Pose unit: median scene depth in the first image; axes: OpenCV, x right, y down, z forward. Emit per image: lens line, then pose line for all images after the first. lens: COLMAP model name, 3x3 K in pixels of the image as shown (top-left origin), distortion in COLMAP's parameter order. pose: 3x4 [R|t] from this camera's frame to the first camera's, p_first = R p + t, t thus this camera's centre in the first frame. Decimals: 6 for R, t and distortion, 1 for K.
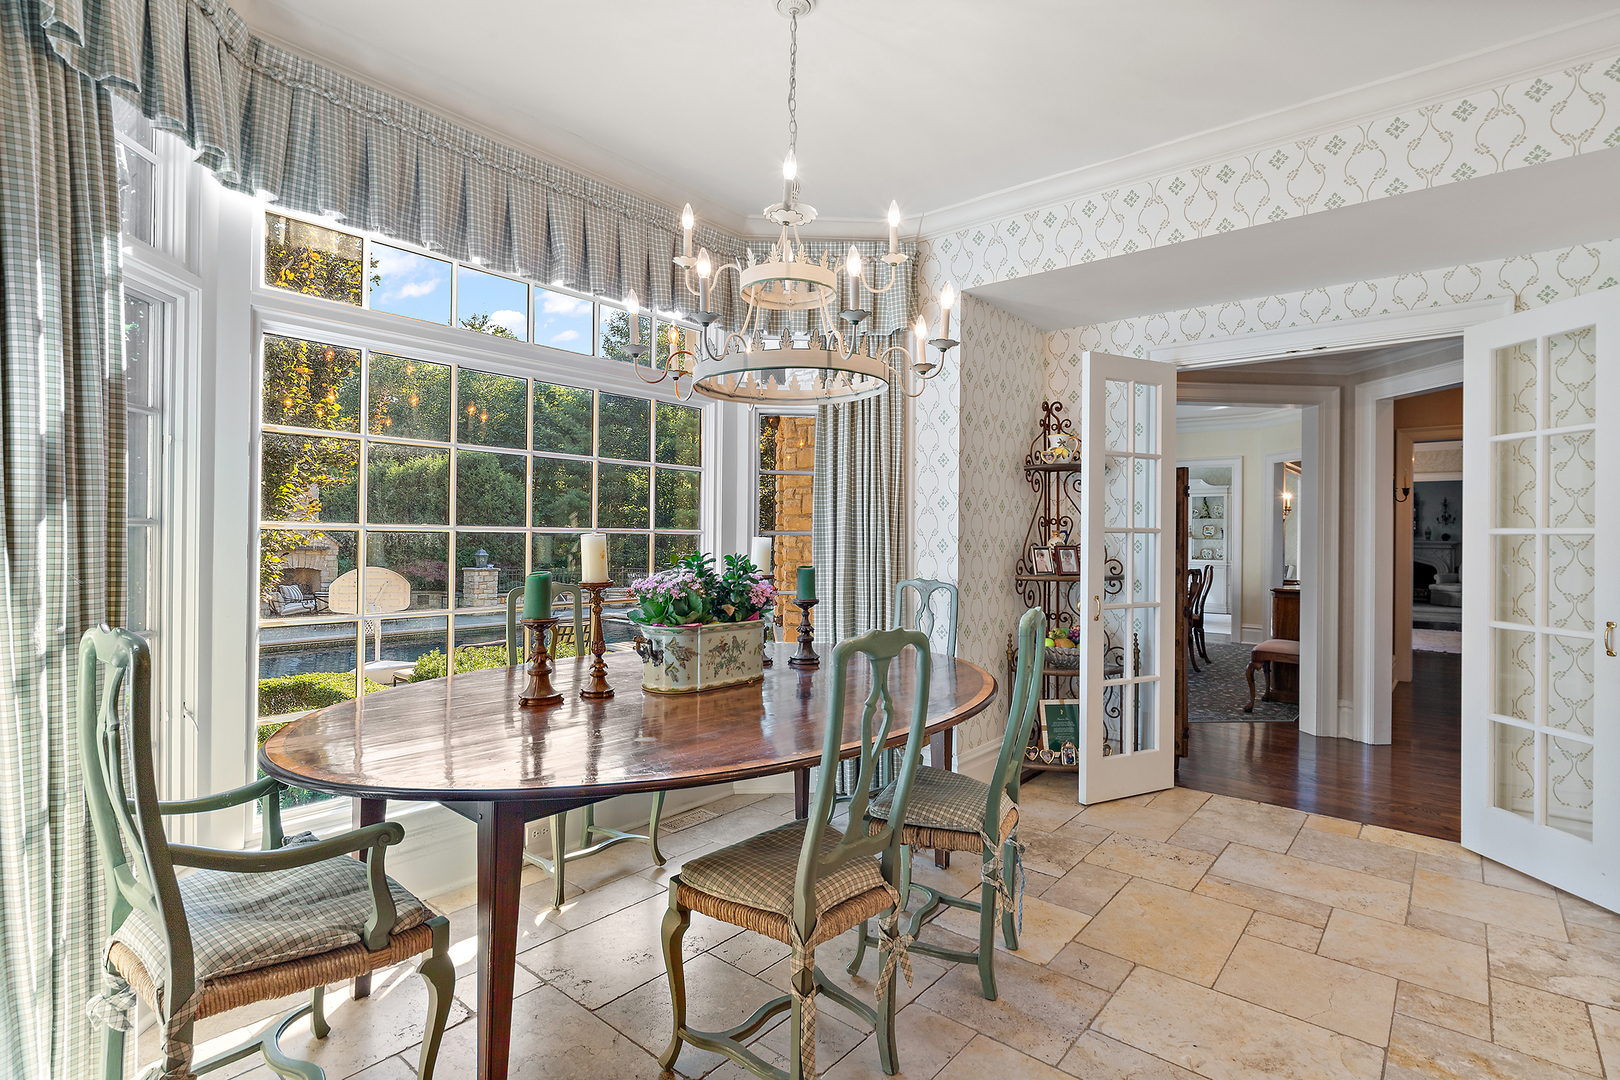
lens RADIAL K [[784.6, 0, 808.9], [0, 784.6, 536.4], [0, 0, 1]] dist [-0.002709, -0.001548]
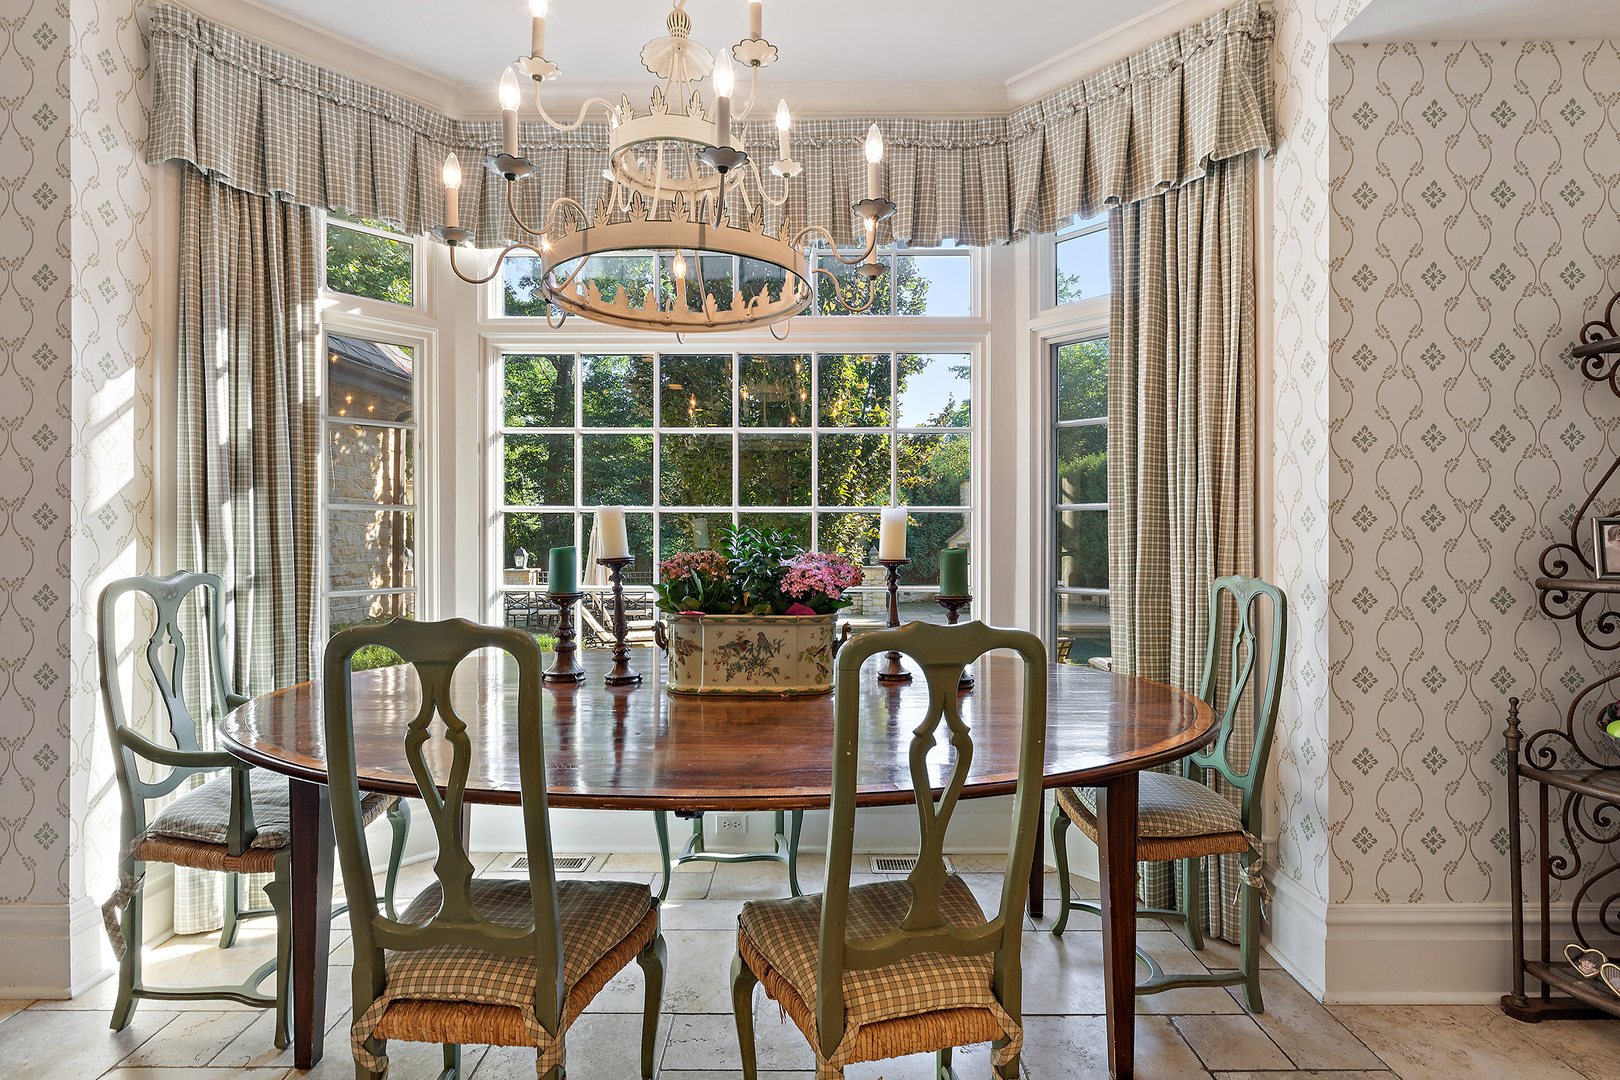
lens RADIAL K [[784.6, 0, 802.7], [0, 784.6, 540.1], [0, 0, 1]] dist [-0.002709, -0.001548]
pose [[0.640295, -0.005252, -0.768111, 0.544469], [0.006986, 0.999975, -0.001014, 0.037575], [0.768097, -0.004717, 0.640316, 0.549464]]
